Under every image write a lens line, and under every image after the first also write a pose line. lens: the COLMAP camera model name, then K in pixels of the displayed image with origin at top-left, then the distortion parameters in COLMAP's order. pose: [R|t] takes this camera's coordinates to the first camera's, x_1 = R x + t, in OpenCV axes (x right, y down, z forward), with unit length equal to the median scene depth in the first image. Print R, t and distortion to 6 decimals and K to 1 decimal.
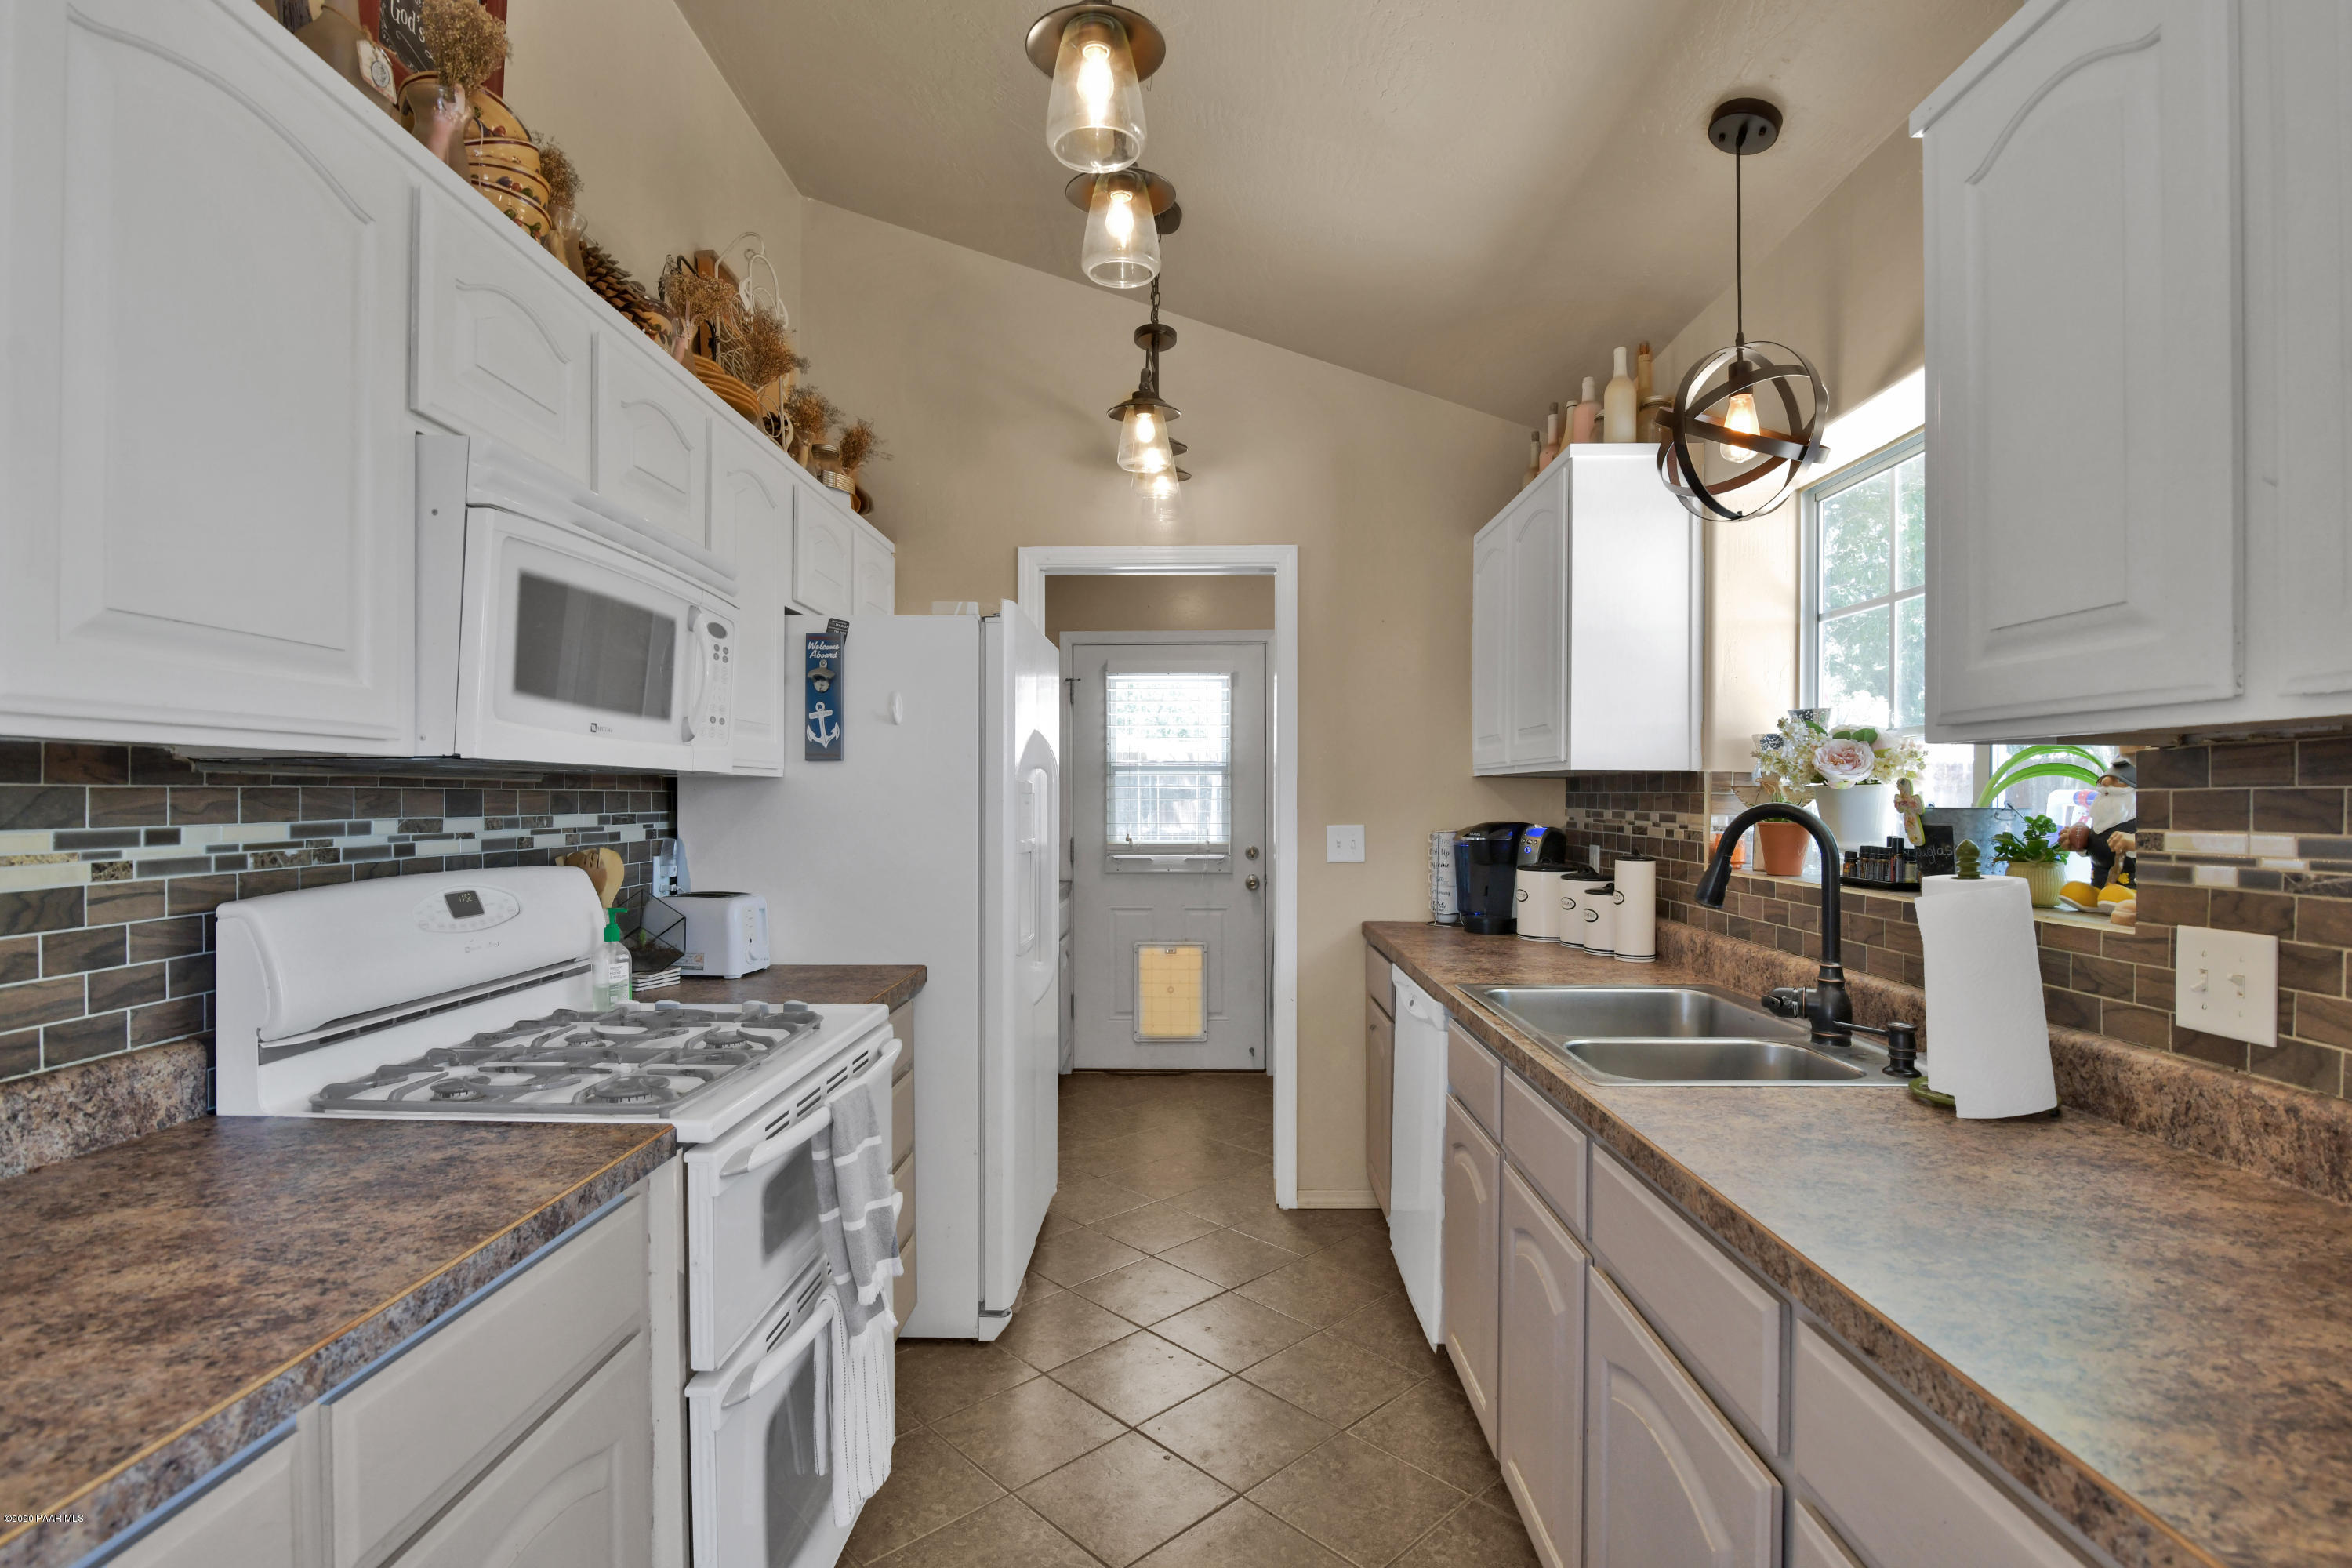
lens RADIAL K [[1097.1, 0, 1190.6], [0, 1097.1, 801.1], [0, 0, 1]] dist [-0.022521, 0.000278]
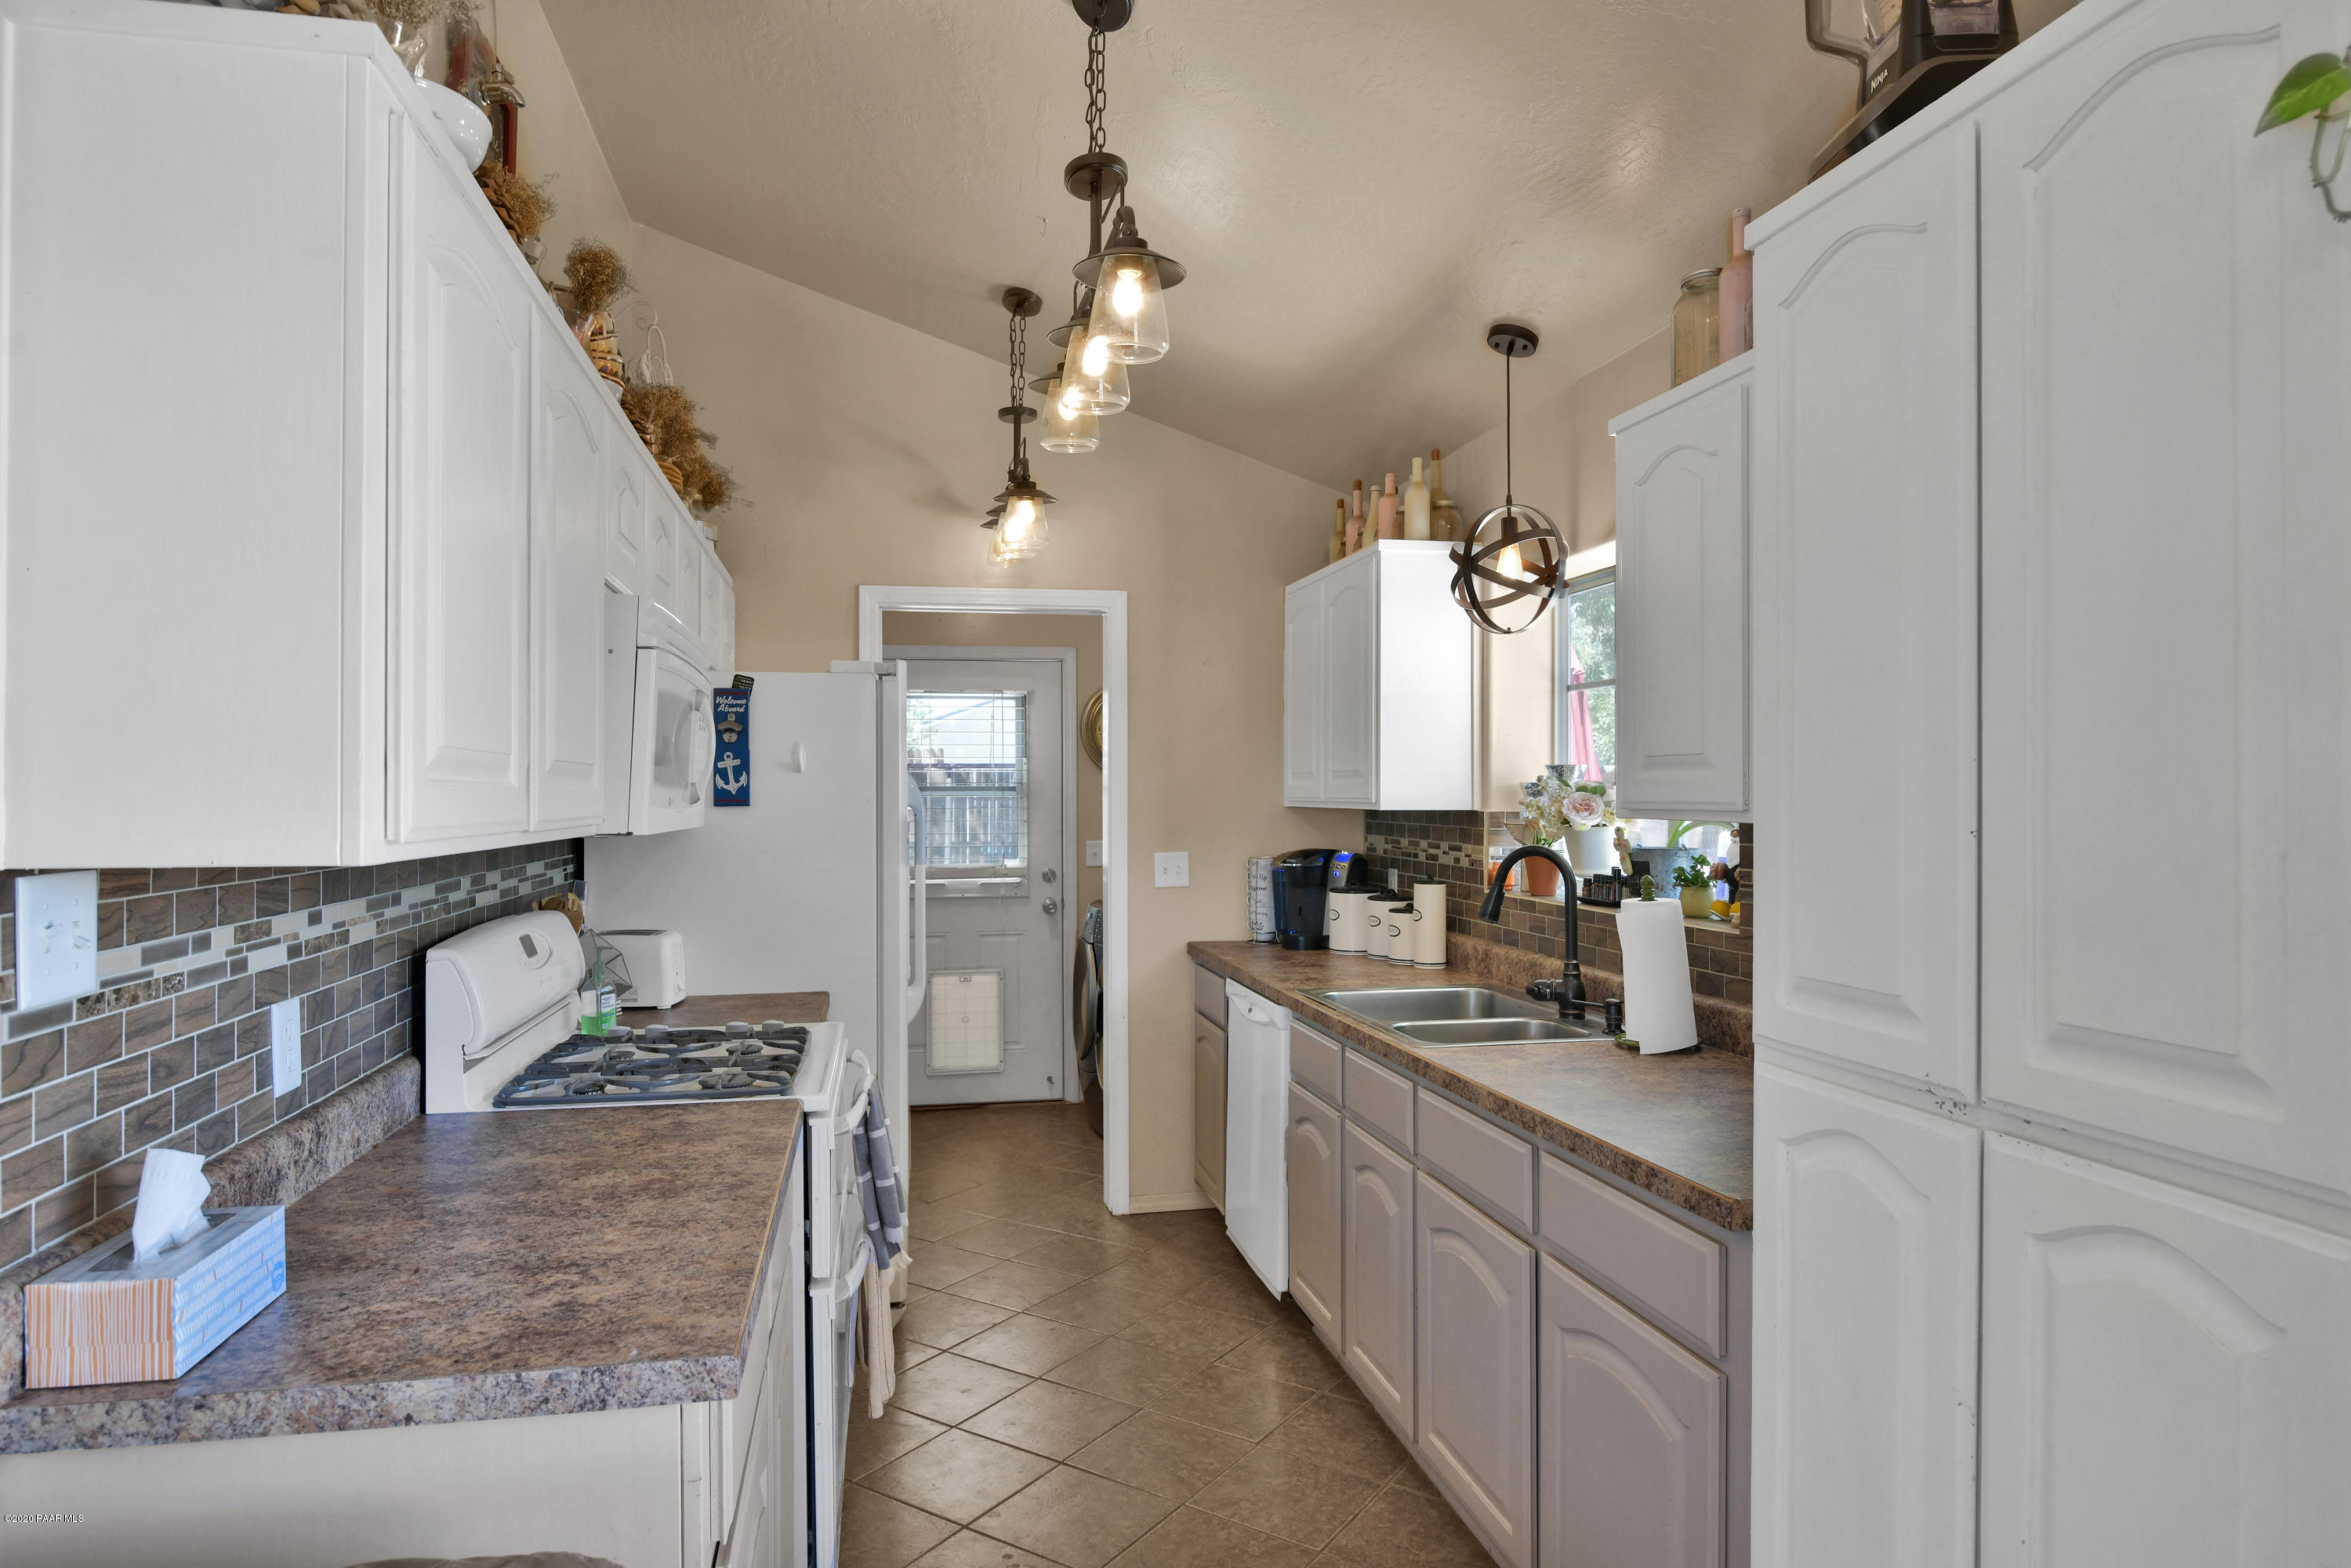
lens RADIAL K [[1406.4, 0, 1167.1], [0, 1406.4, 776.9], [0, 0, 1]] dist [-0.015929, -0.002050]
pose [[0.975028, -0.001441, 0.222078, -0.275248], [0.004100, 0.999925, -0.011515, -0.059291], [-0.222045, 0.012138, 0.974961, -0.559290]]
